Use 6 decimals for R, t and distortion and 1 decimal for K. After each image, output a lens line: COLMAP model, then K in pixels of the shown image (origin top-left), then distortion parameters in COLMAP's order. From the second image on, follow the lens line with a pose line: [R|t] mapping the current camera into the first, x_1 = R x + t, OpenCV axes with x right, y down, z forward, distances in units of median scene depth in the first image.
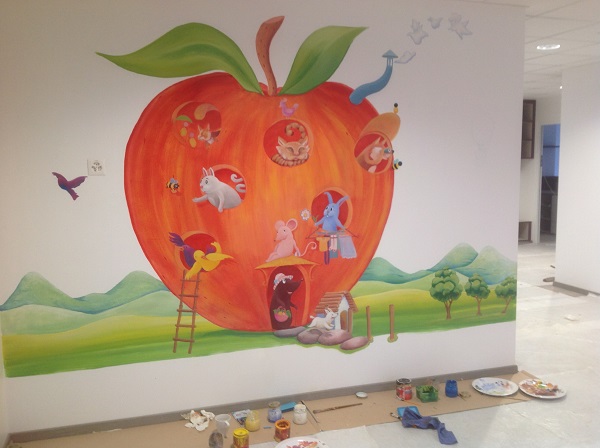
lens RADIAL K [[609.0, 0, 300.9], [0, 609.0, 223.9], [0, 0, 1]] dist [0.003449, 0.000000]
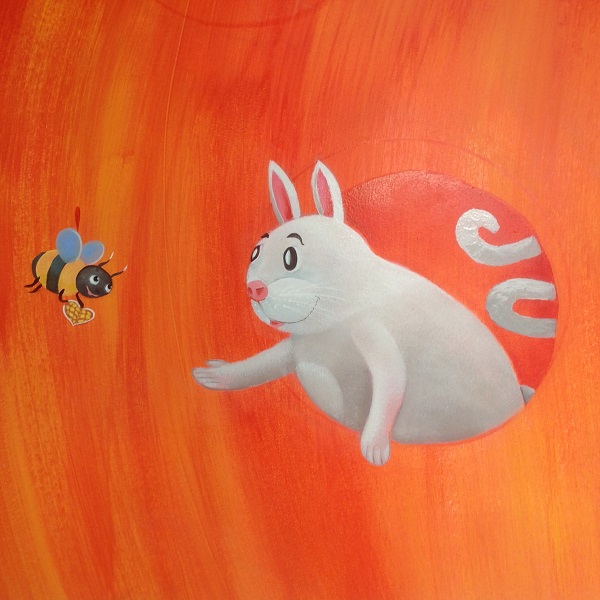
lens RADIAL K [[749.7, 0, 299.3], [0, 749.7, 300.7], [0, 0, 1]] dist [0.110158, 0.000000]
pose [[0.963583, 0.032719, -0.265401, -0.100706], [-0.044719, 0.998226, -0.039299, -0.050117], [0.263644, 0.049736, 0.963337, 0.802853]]
